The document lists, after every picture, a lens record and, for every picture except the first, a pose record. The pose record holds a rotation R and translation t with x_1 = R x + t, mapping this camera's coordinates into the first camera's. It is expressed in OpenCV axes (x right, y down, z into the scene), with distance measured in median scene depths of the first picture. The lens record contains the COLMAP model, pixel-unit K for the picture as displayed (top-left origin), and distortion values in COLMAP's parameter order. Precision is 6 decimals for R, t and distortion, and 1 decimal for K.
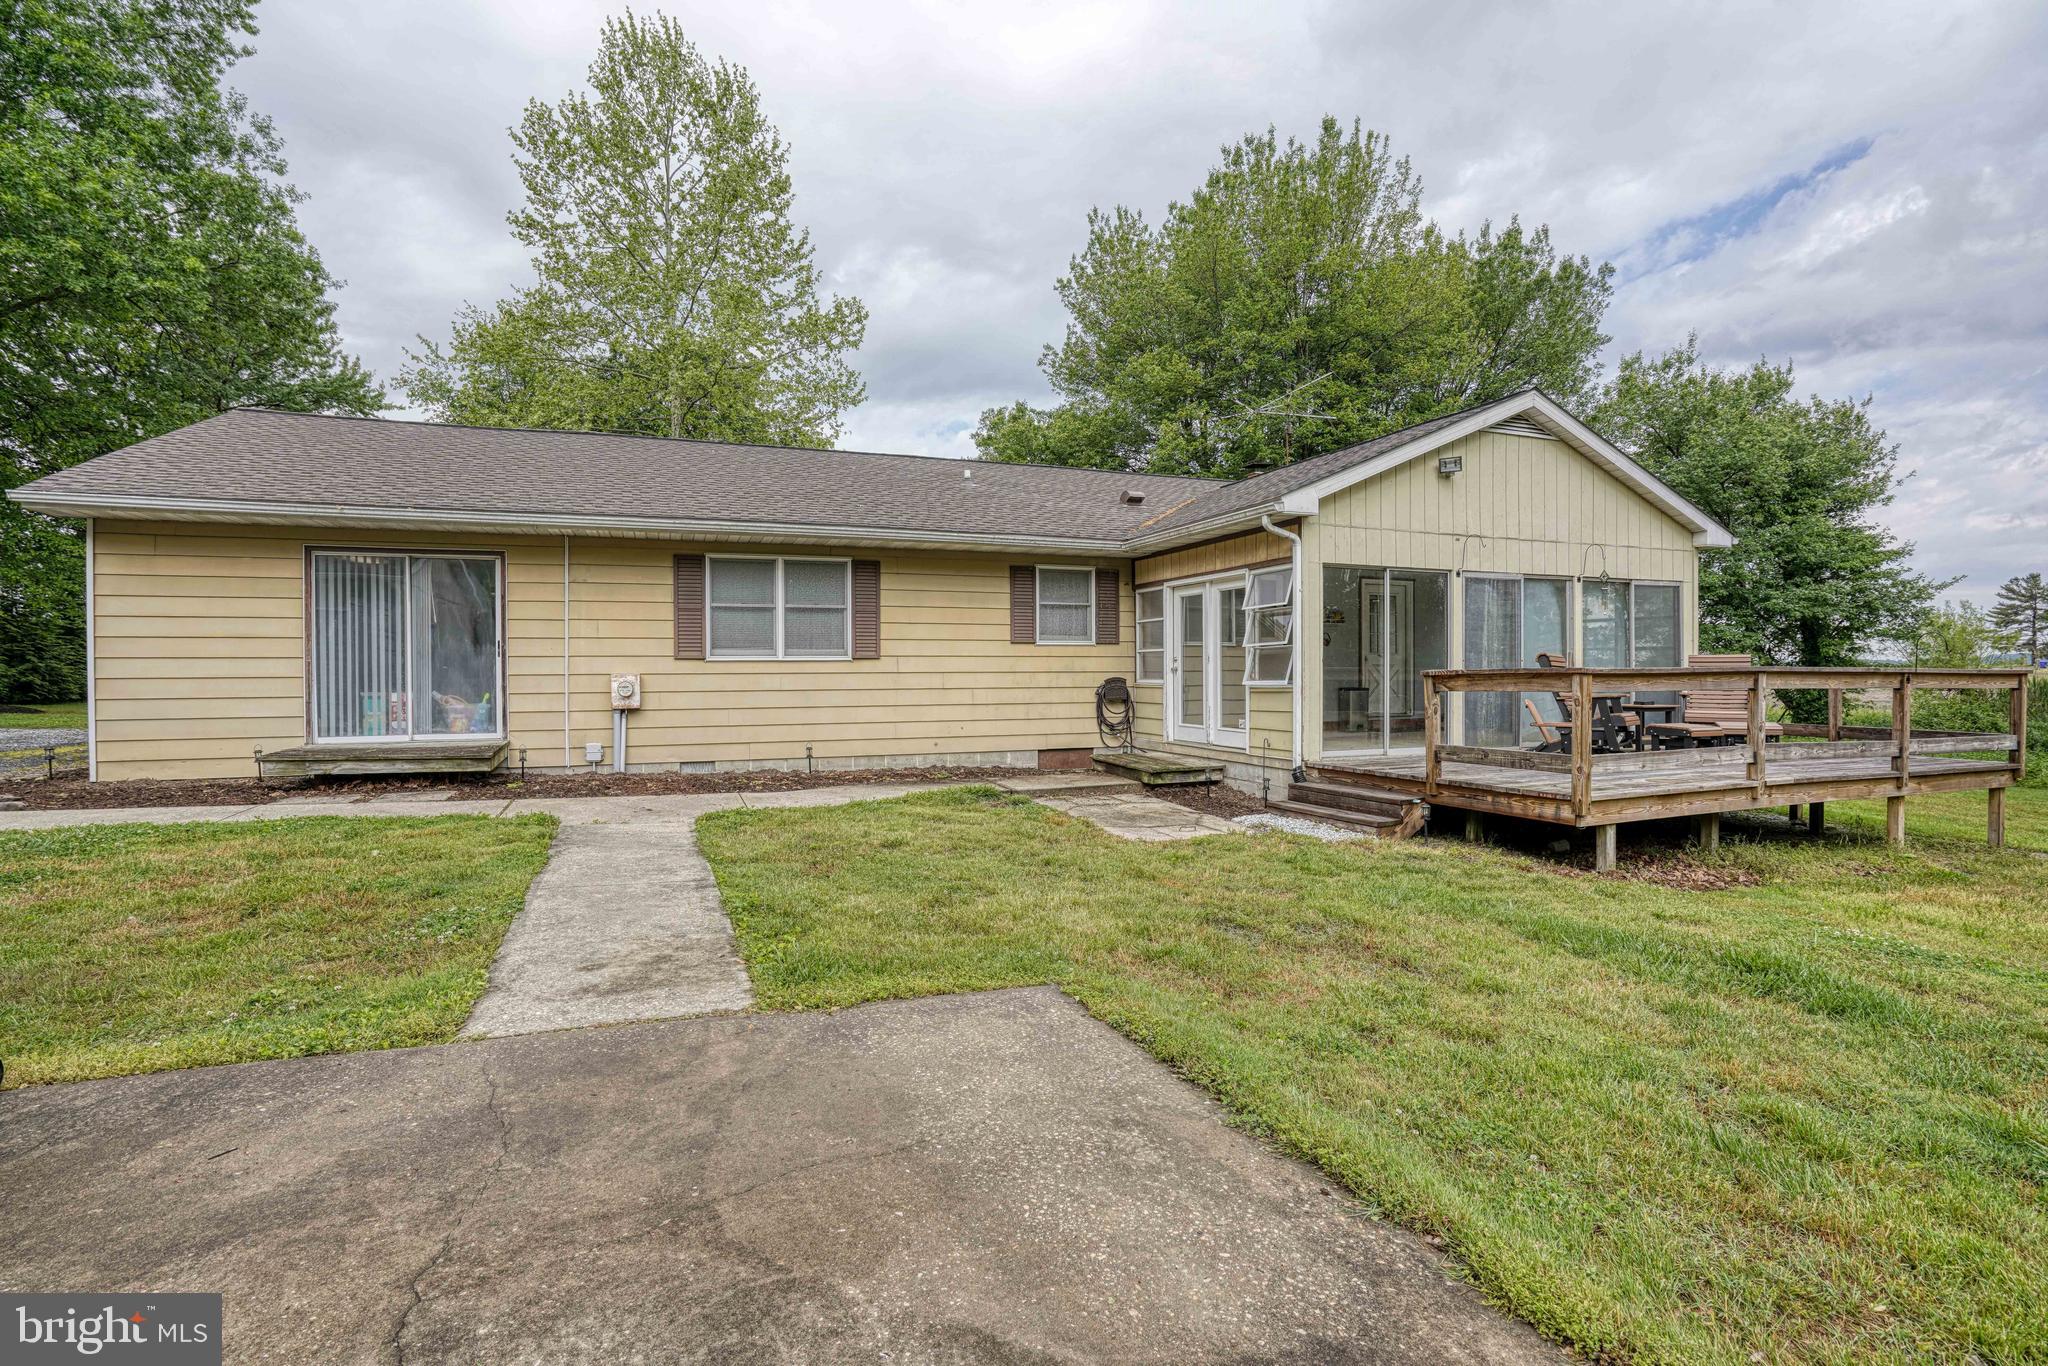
lens RADIAL K [[954.0, 0, 1018.6], [0, 954.0, 673.9], [0, 0, 1]] dist [-0.046309, 0.013626]
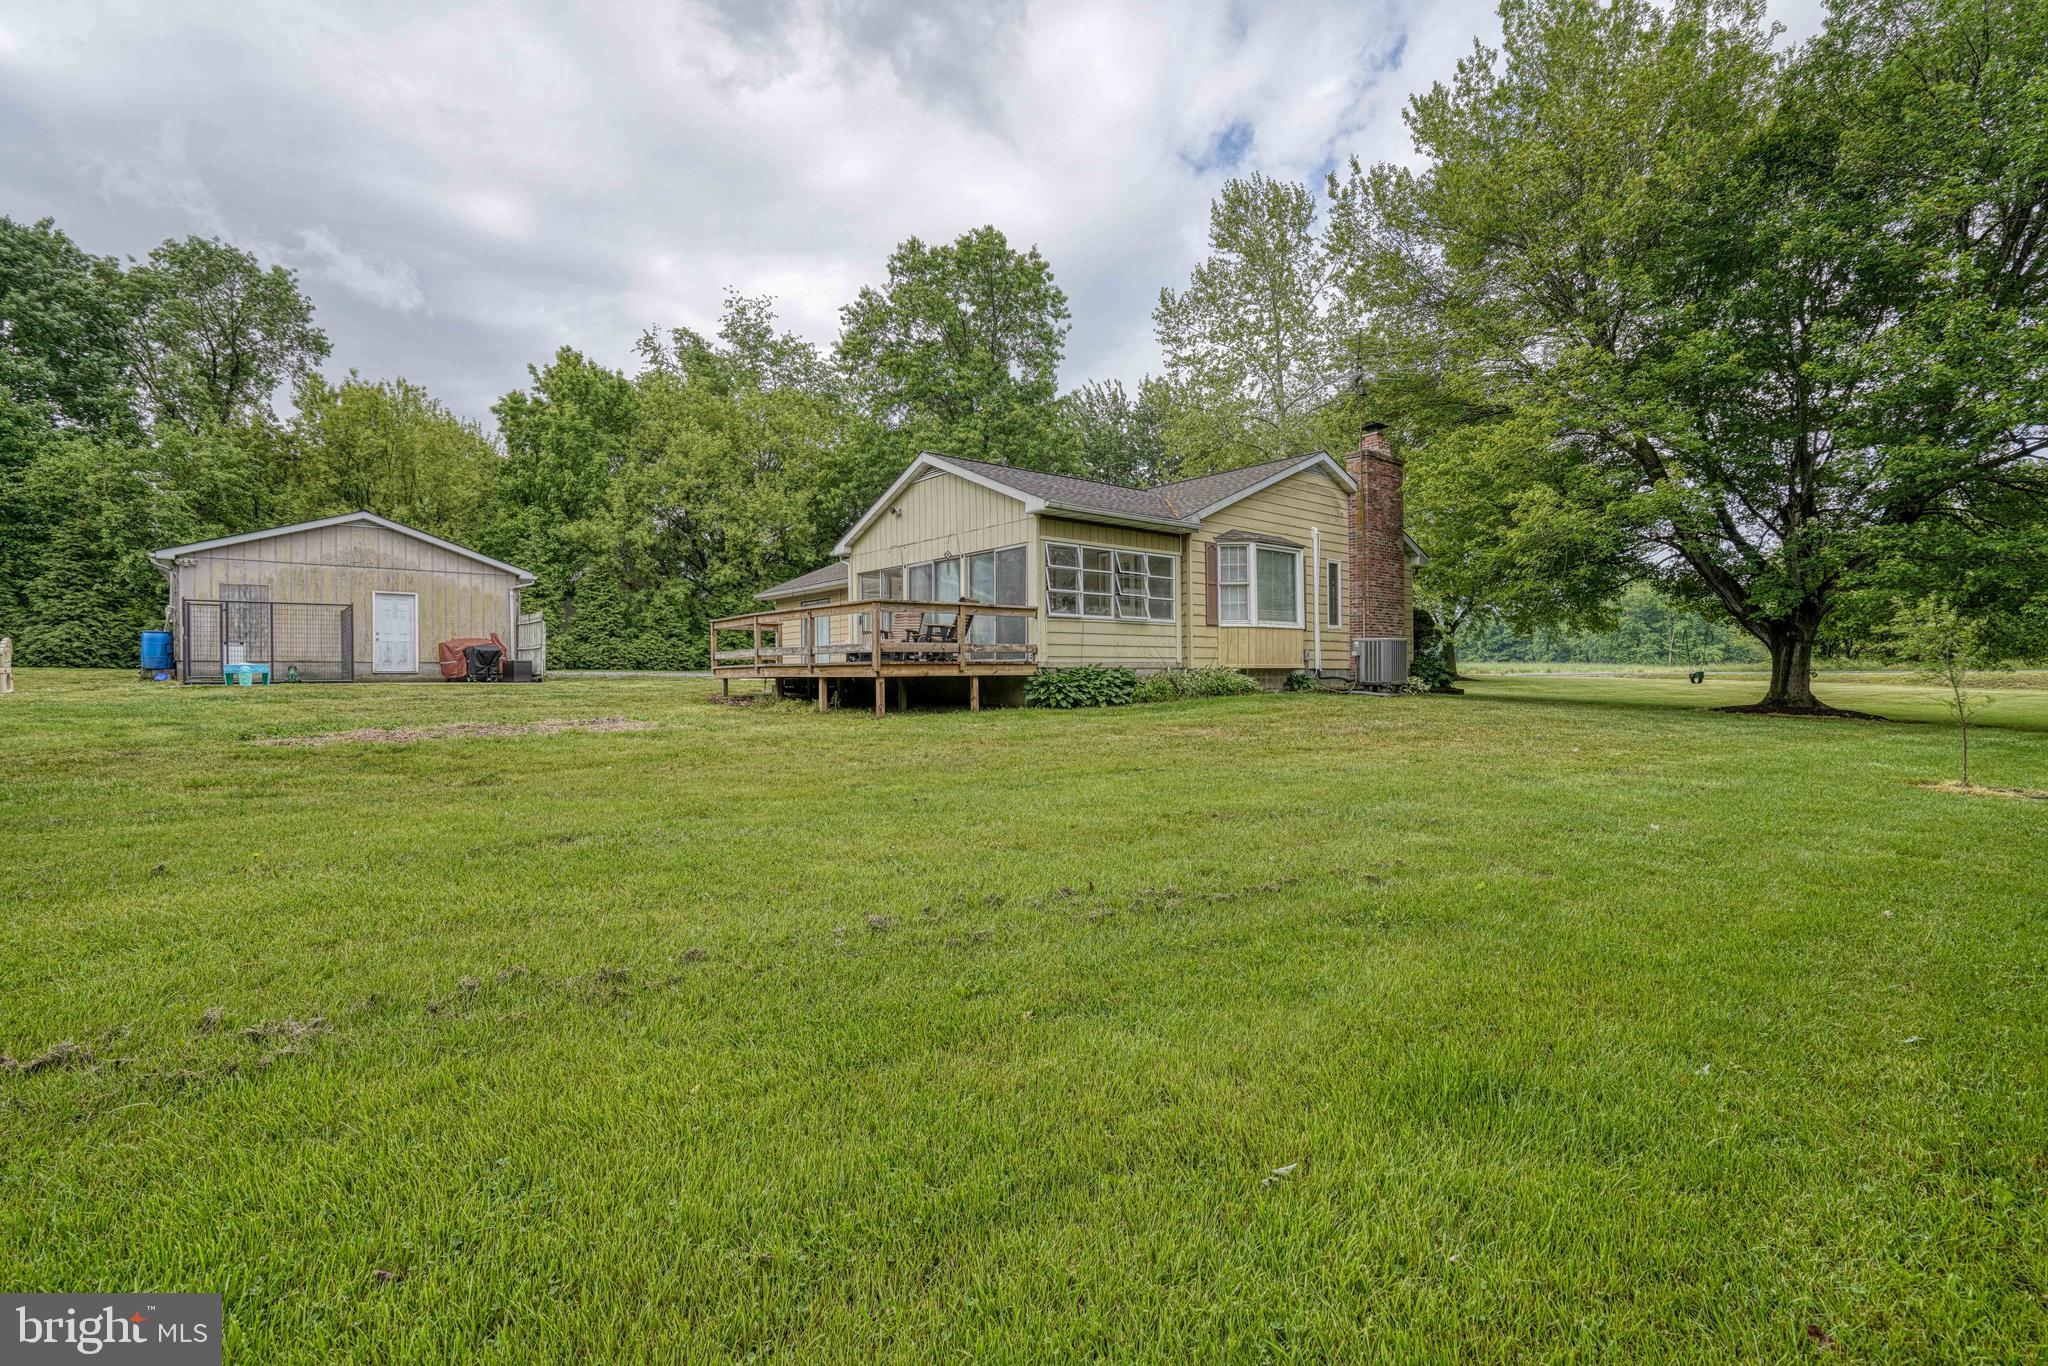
lens RADIAL K [[954.0, 0, 1024.5], [0, 954.0, 678.8], [0, 0, 1]] dist [-0.046309, 0.013626]
pose [[0.321476, -0.000426, -0.946918, 2.057776], [0.005264, 0.999985, 0.001338, 0.098055], [0.946903, -0.005415, 0.321474, 0.567941]]
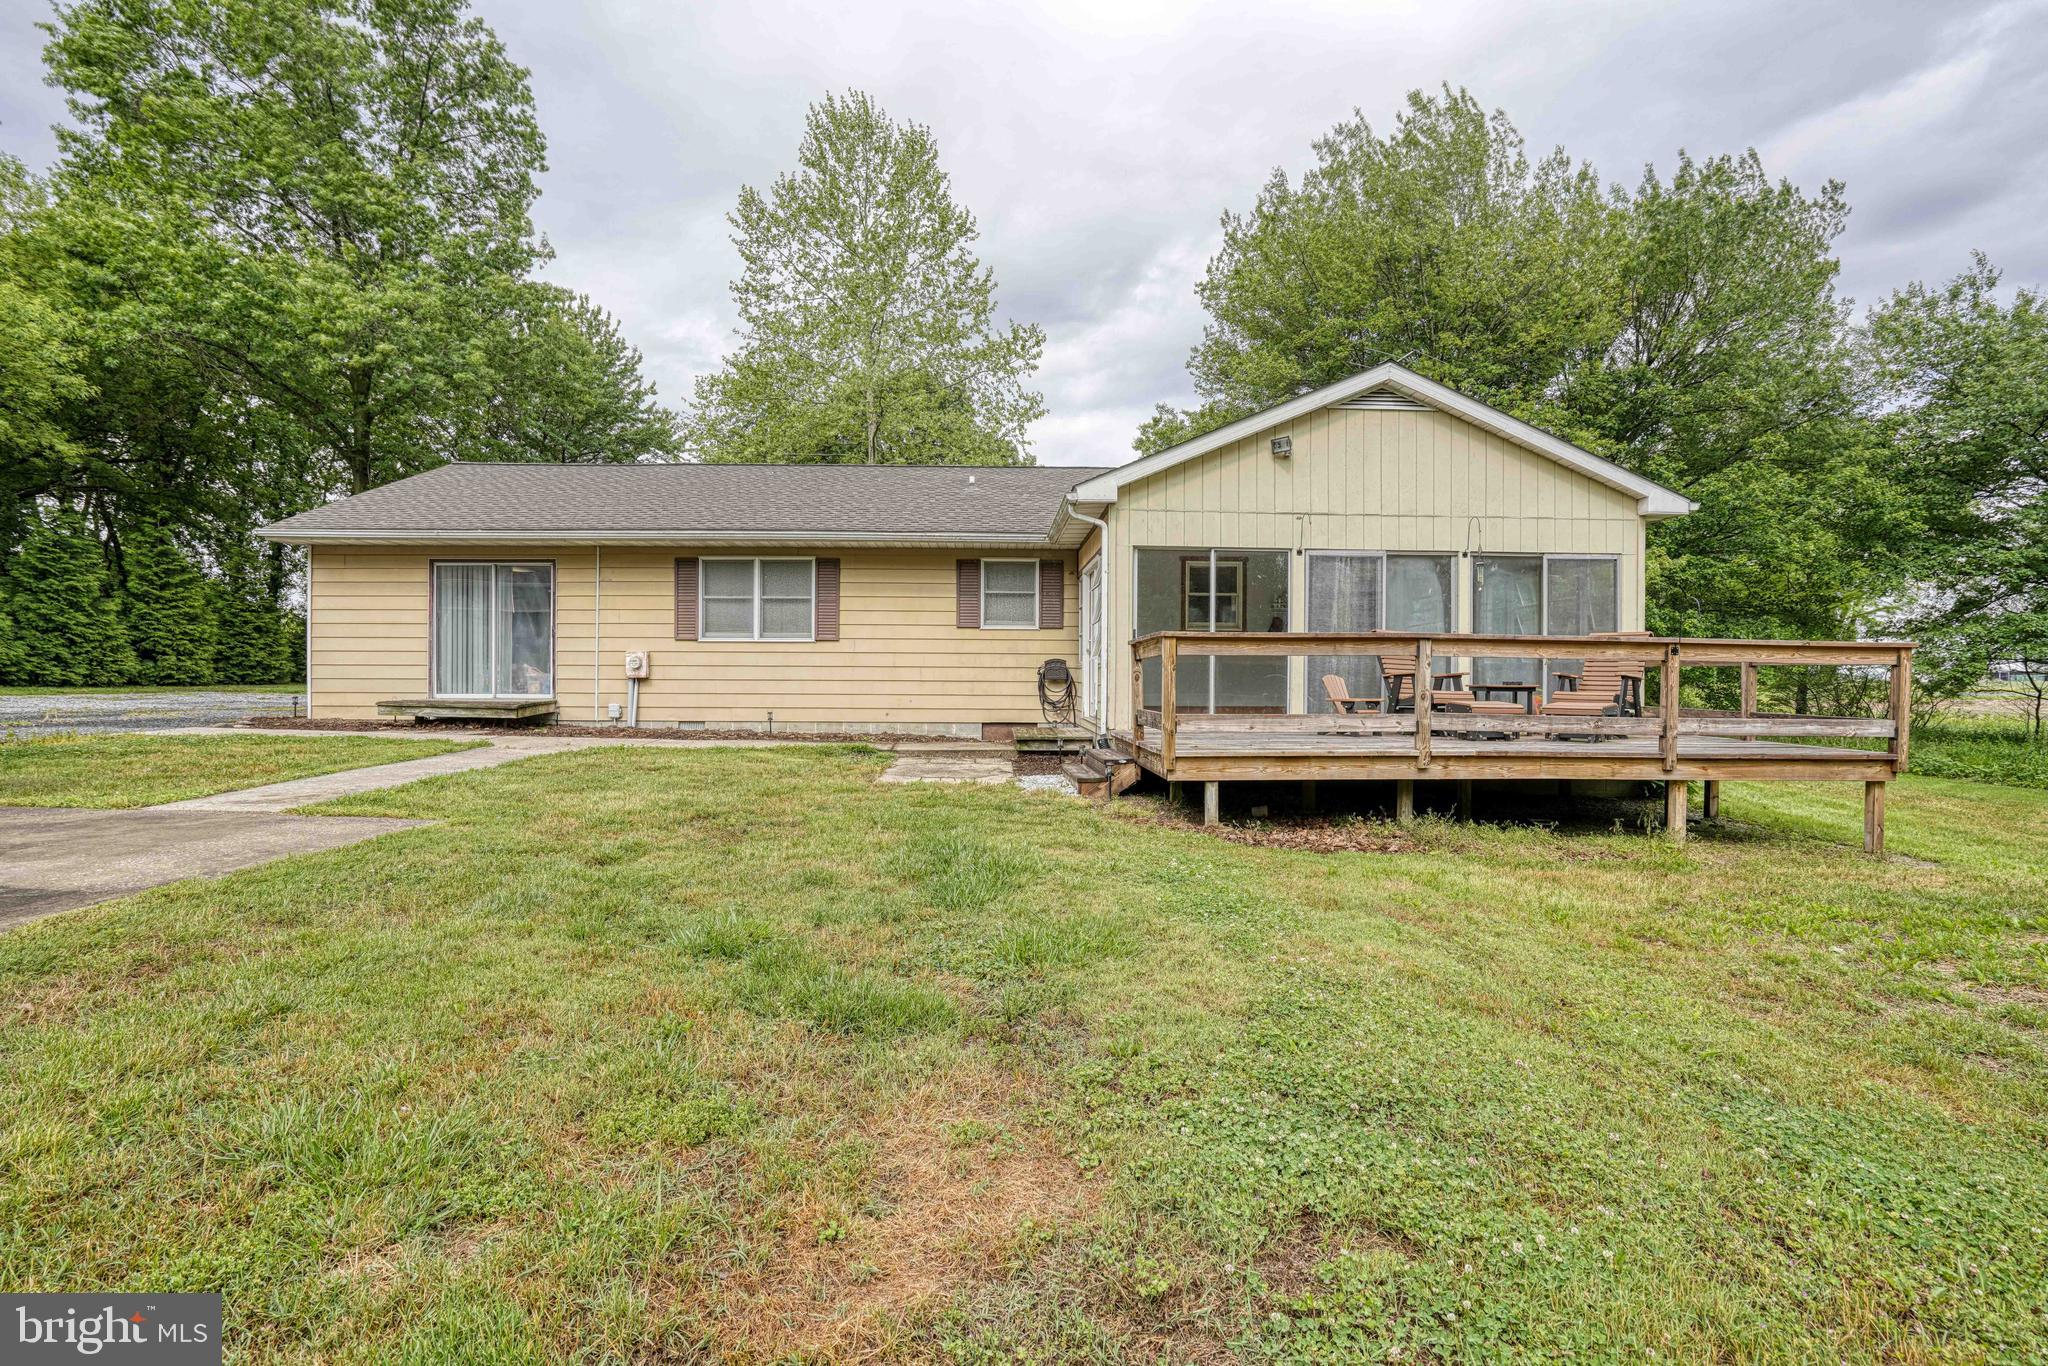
lens RADIAL K [[954.0, 0, 1020.2], [0, 954.0, 668.5], [0, 0, 1]] dist [-0.046309, 0.013626]
pose [[0.945478, 0.007385, -0.325602, 0.466081], [-0.011018, 0.999896, -0.009316, 0.027818], [0.325500, 0.012395, 0.945461, -0.051311]]
